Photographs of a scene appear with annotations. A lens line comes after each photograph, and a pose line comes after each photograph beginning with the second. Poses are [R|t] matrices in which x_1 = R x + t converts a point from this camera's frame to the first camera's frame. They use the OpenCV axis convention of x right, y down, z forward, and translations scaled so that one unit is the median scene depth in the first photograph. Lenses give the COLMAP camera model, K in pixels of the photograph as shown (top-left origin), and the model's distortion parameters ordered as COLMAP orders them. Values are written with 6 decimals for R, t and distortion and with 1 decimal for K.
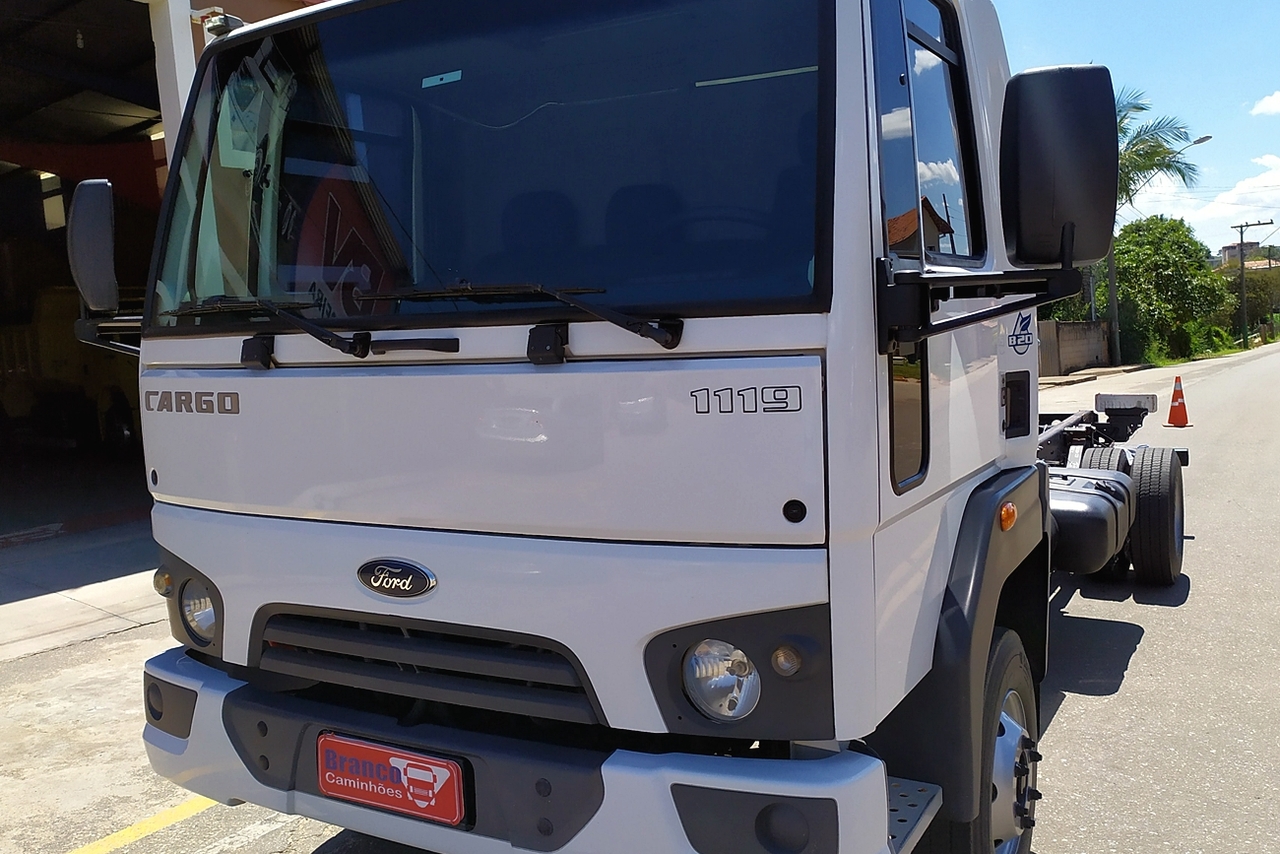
lens RADIAL K [[1100.6, 0, 549.6], [0, 1100.6, 494.6], [0, 0, 1]] dist [0.024589, -0.007086]
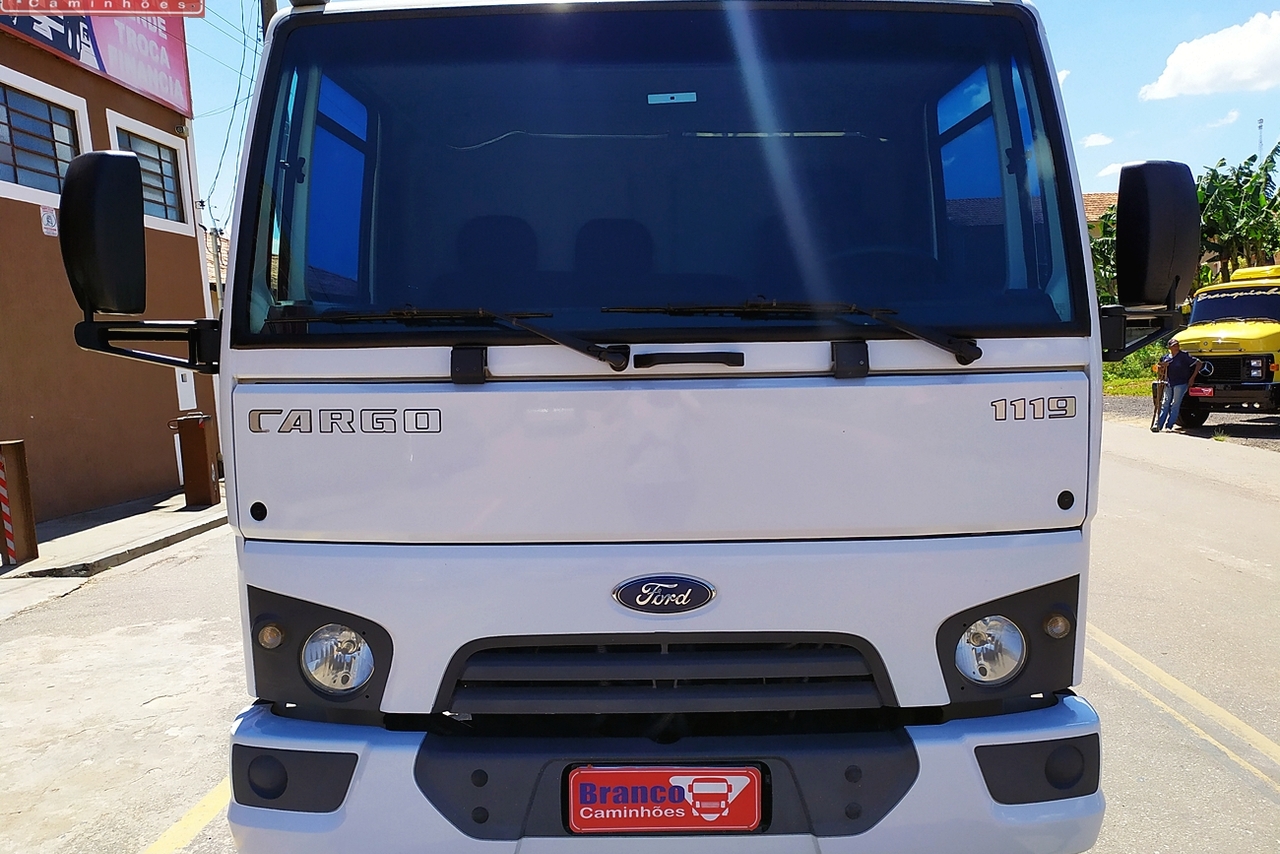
lens RADIAL K [[954.3, 0, 616.0], [0, 954.3, 482.8], [0, 0, 1]] dist [0.050983, -0.044870]
pose [[0.864878, -0.045614, 0.499906, -0.608350], [0.056787, 0.998361, -0.007151, -0.020423], [-0.498760, 0.034573, 0.866050, 0.278279]]
